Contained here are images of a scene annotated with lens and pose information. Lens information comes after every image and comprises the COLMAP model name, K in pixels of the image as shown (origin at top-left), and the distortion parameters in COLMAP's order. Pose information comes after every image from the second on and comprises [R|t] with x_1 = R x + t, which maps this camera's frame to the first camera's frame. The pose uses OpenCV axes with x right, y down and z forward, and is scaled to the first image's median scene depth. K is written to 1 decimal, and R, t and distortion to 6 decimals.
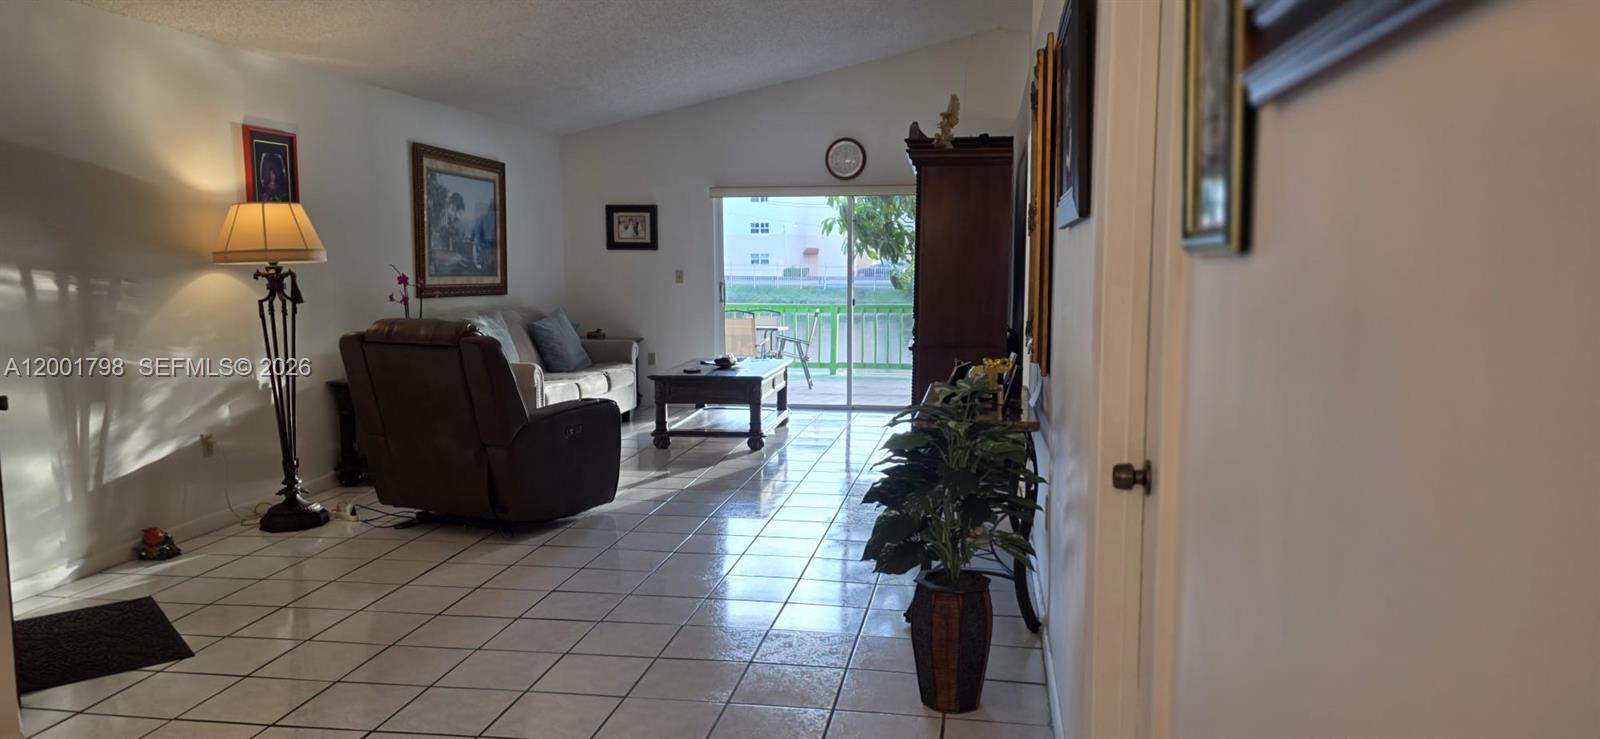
lens RADIAL K [[1148.9, 0, 800.9], [0, 1148.9, 364.3], [0, 0, 1]] dist [0.056598, -0.007498]
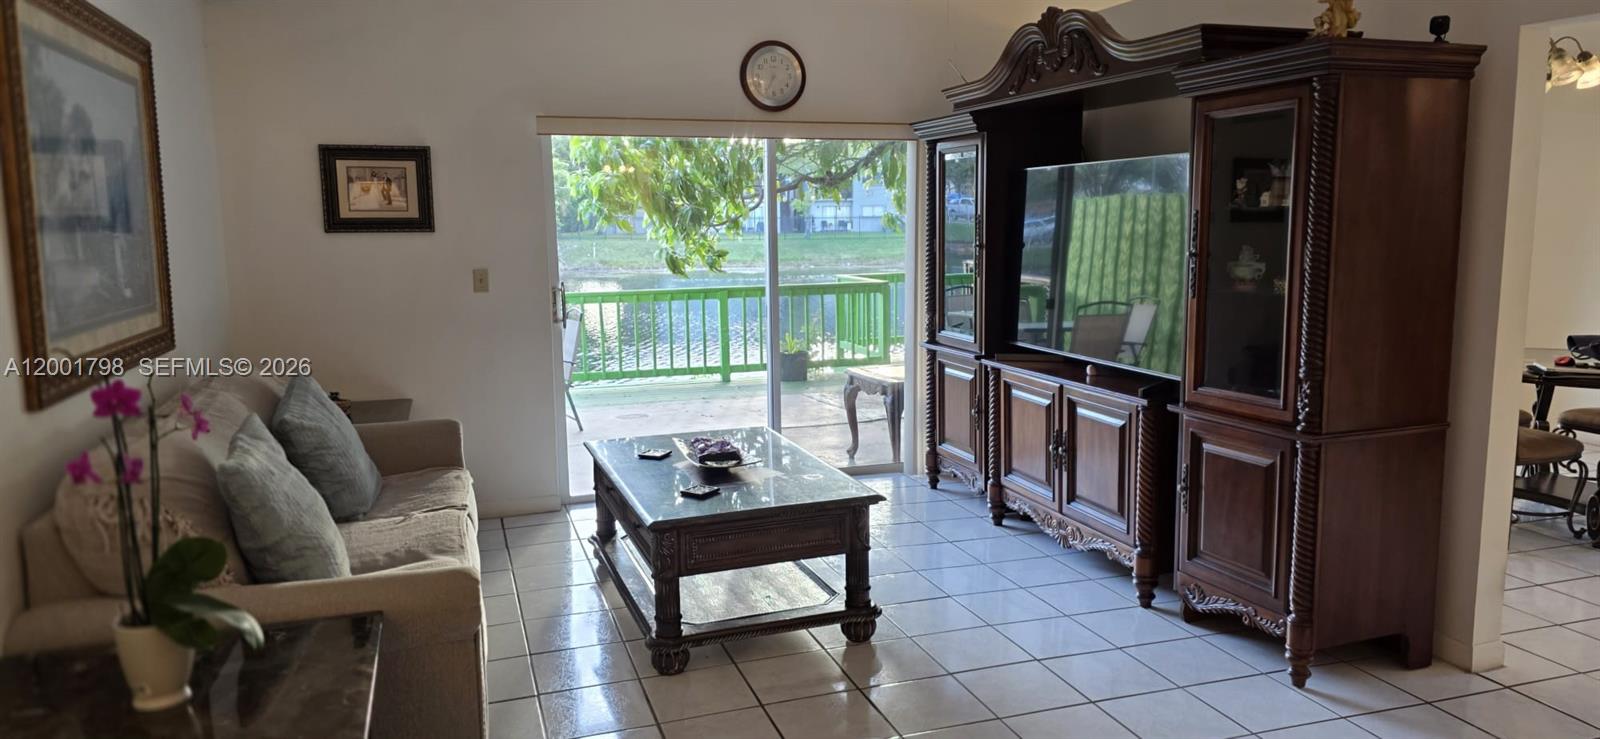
lens RADIAL K [[1148.9, 0, 800.9], [0, 1148.9, 364.3], [0, 0, 1]] dist [0.056598, -0.007498]
pose [[0.890387, -0.066284, 0.450352, -0.218877], [0.046978, 0.997439, 0.053925, -0.059464], [-0.452773, -0.026858, 0.891221, 0.446125]]
